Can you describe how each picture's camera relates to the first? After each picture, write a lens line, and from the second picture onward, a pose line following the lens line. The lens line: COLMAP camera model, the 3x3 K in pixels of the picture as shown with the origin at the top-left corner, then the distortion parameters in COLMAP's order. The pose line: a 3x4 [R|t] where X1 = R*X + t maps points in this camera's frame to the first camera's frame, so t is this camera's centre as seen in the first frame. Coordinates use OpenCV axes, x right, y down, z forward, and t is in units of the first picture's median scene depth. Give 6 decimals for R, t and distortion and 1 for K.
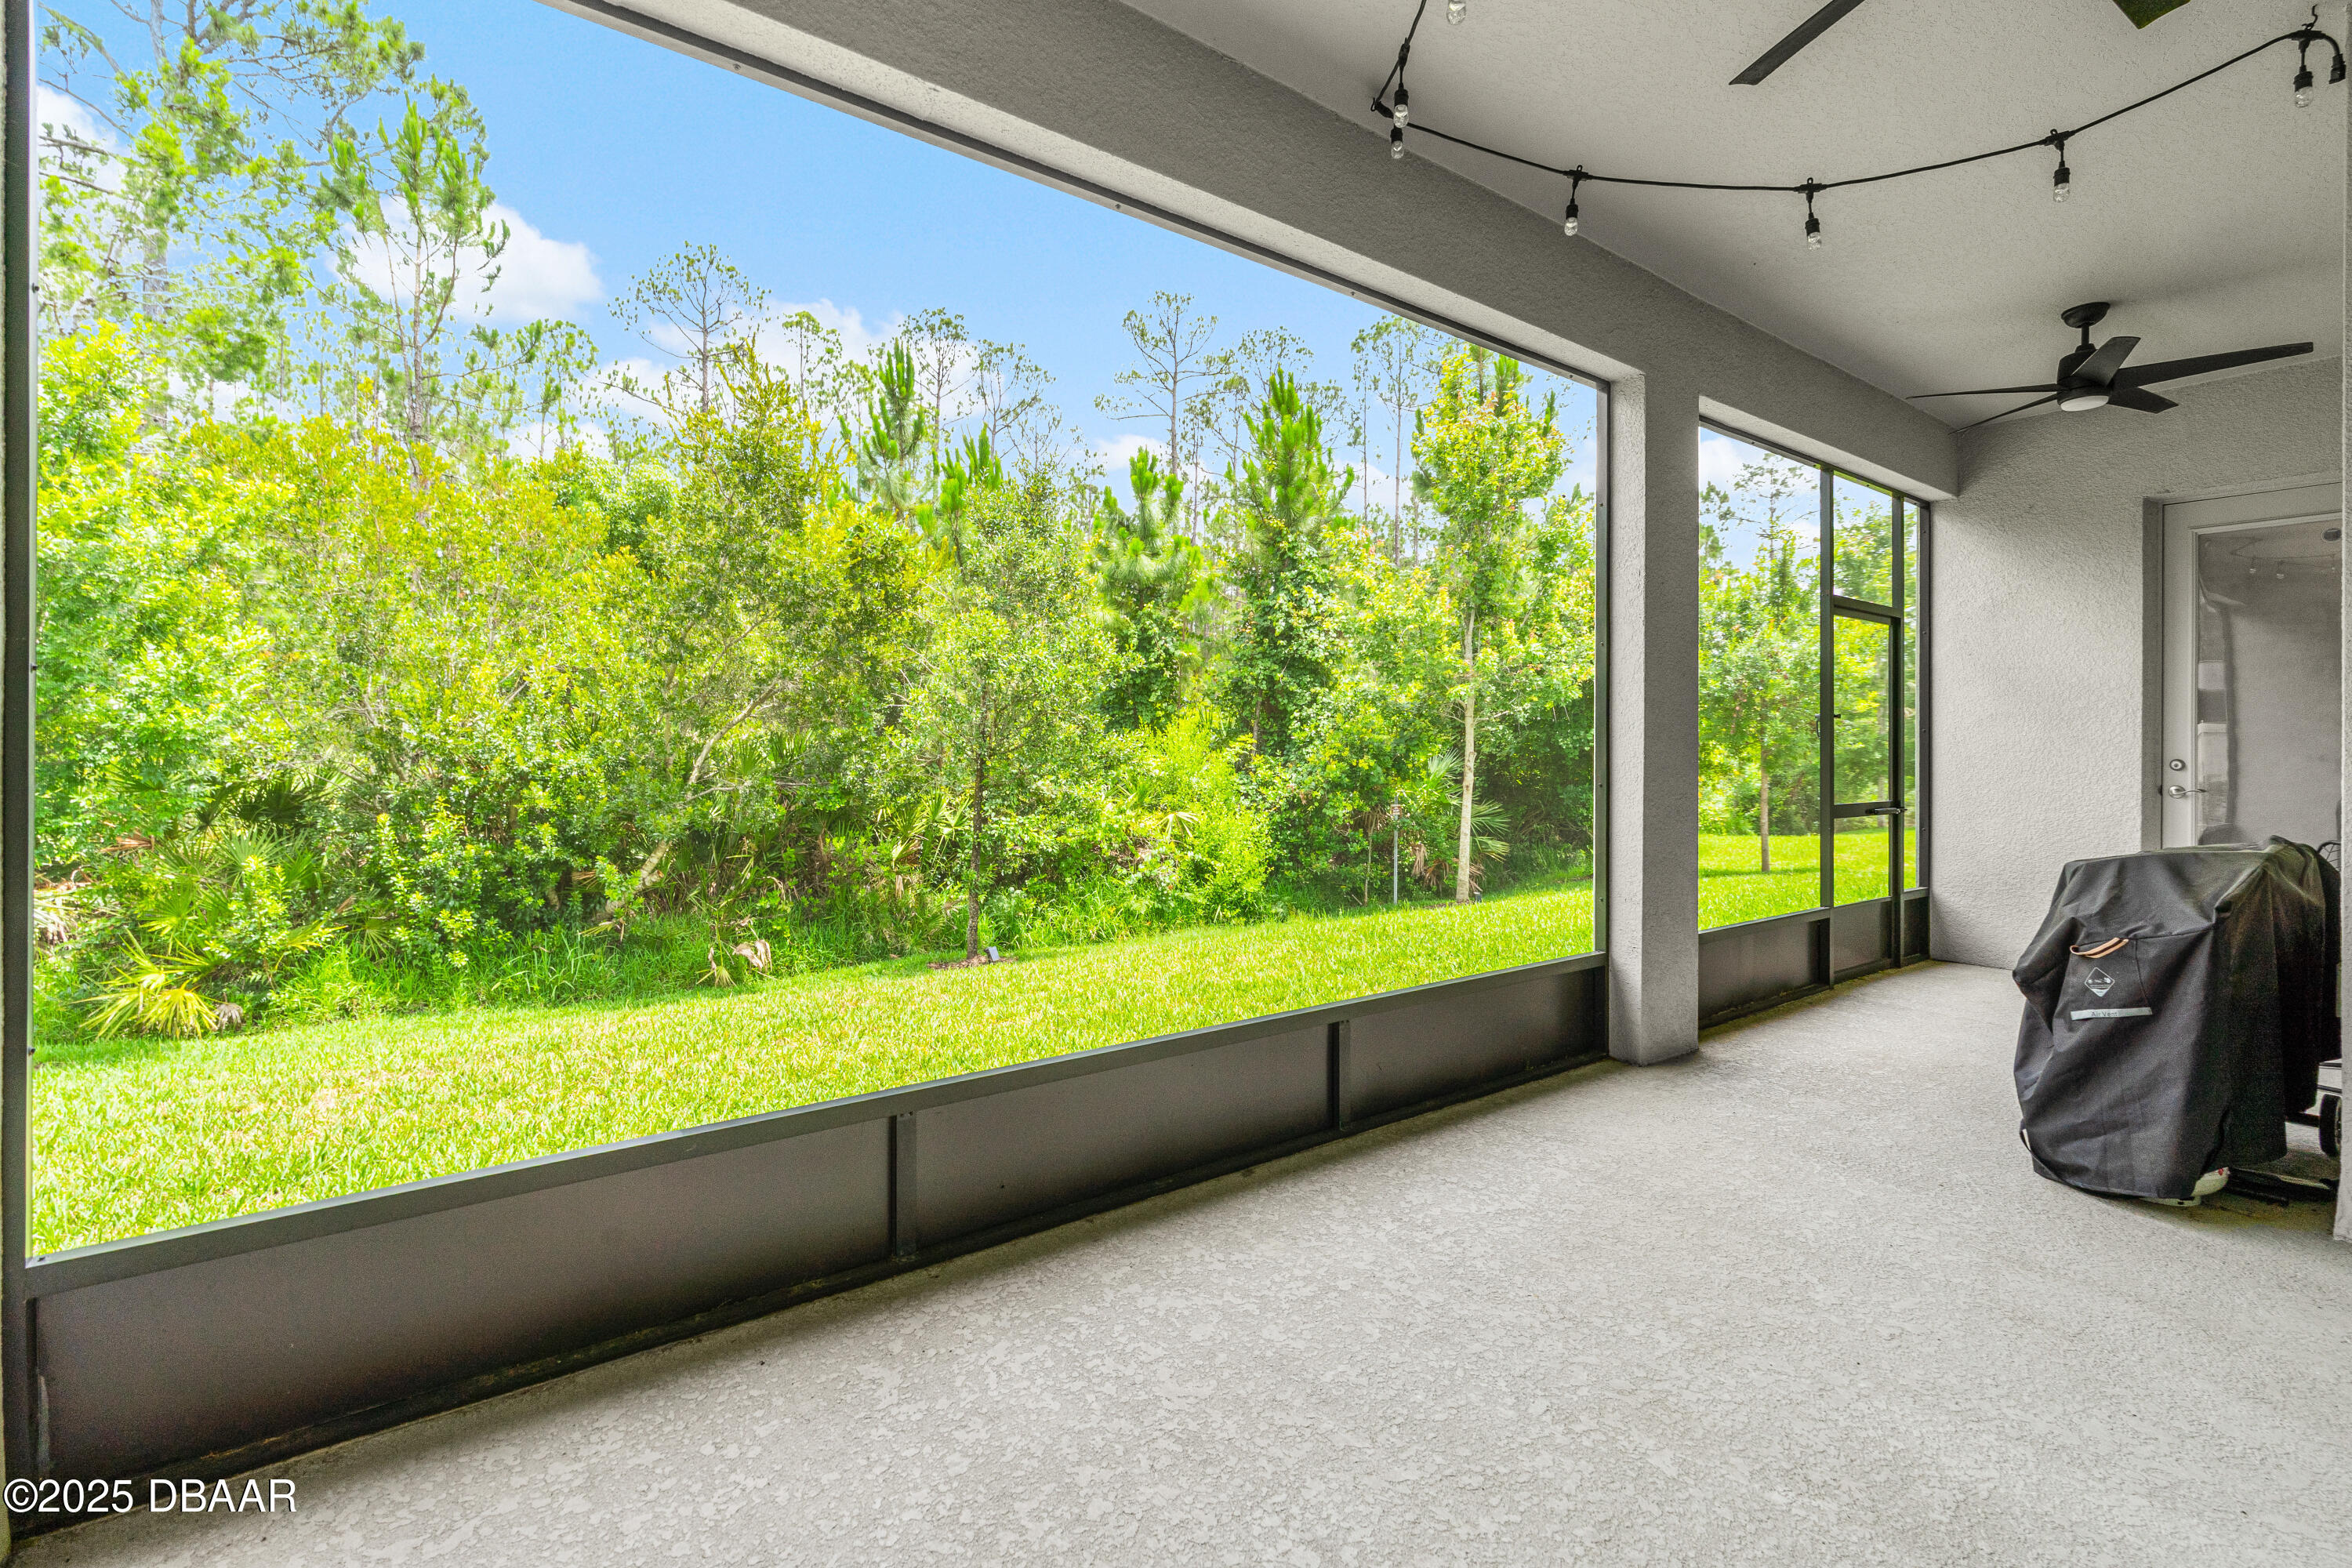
lens RADIAL K [[1106.4, 0, 1235.0], [0, 1106.4, 749.3], [0, 0, 1]] dist [-0.000754, 0.000284]
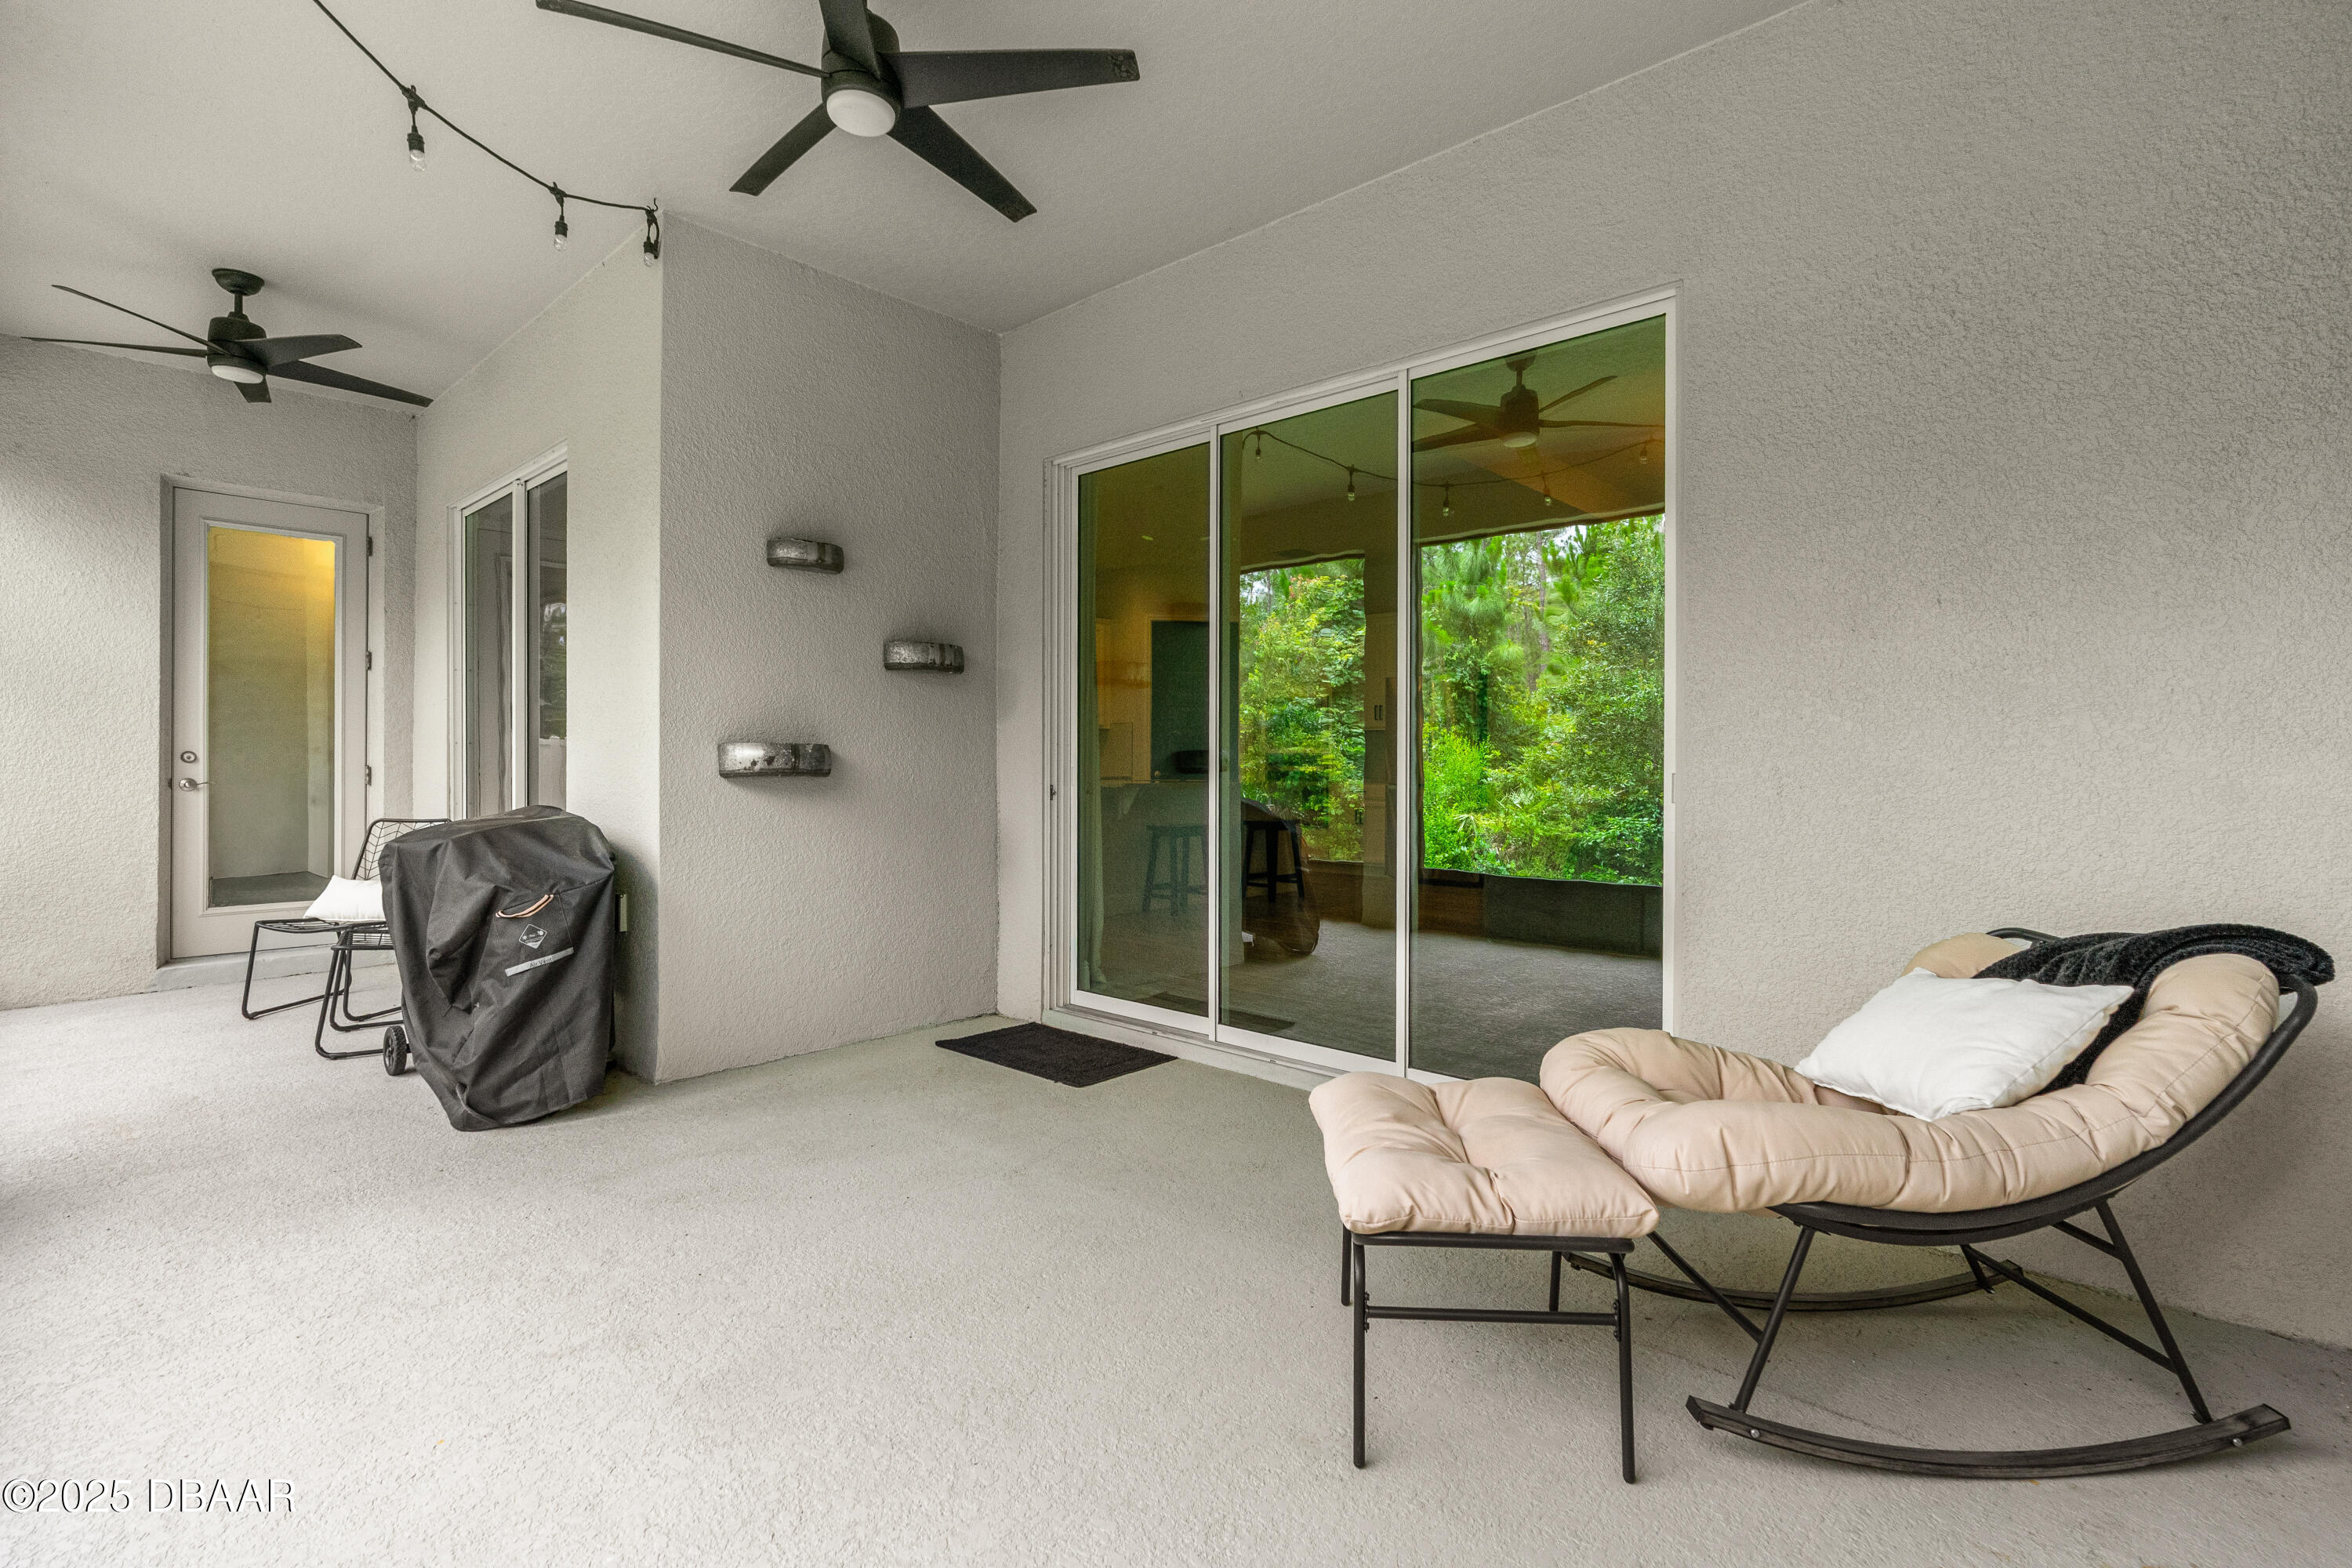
lens RADIAL K [[1106.4, 0, 1179.7], [0, 1106.4, 767.5], [0, 0, 1]] dist [-0.000754, 0.000284]
pose [[-0.153460, -0.012369, 0.988077, -0.446558], [0.000285, 0.999921, 0.012562, 0.020883], [-0.988155, 0.002209, -0.153444, 0.506483]]
